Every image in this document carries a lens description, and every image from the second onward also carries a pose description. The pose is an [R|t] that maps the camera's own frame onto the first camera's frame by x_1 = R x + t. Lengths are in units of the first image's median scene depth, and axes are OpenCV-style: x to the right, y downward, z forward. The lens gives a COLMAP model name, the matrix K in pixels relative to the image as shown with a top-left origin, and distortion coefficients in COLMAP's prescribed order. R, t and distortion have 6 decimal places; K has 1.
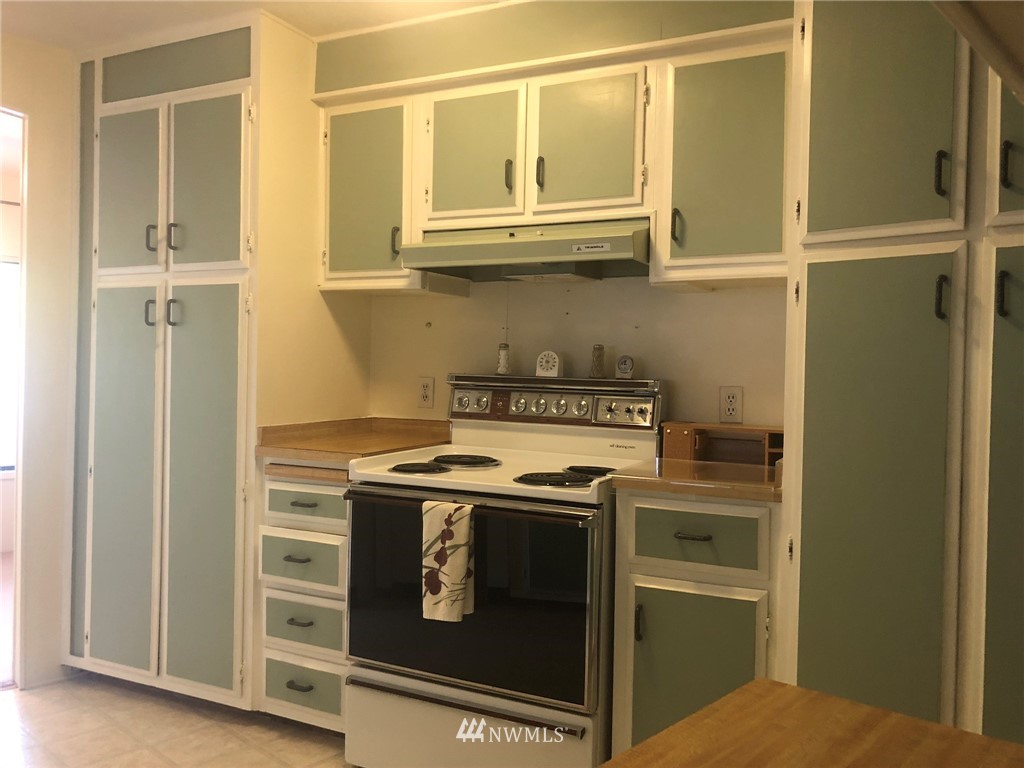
lens RADIAL K [[838.8, 0, 512.0], [0, 838.8, 384.0], [0, 0, 1]] dist [0.092003, -0.180079]
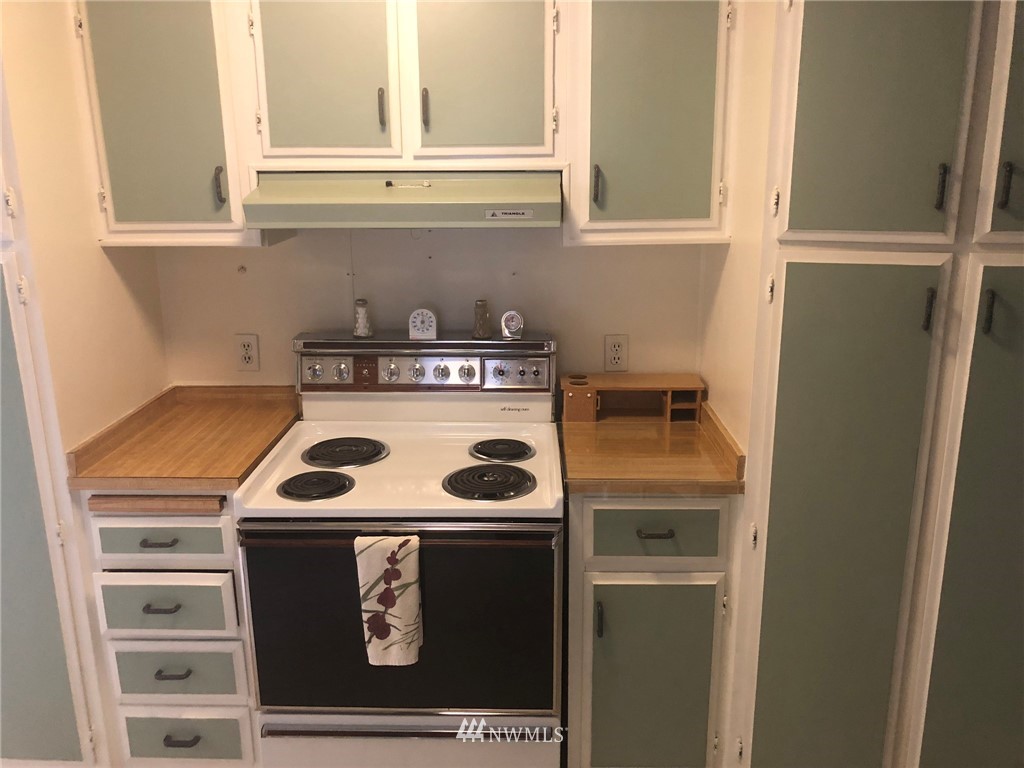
lens RADIAL K [[841.4, 0, 514.7], [0, 841.4, 381.9], [0, 0, 1]] dist [0.020795, -0.009002]
pose [[0.905848, -0.135261, 0.401427, -0.260105], [0.033904, 0.967760, 0.249580, -0.205490], [-0.422244, -0.212472, 0.881230, 0.206644]]
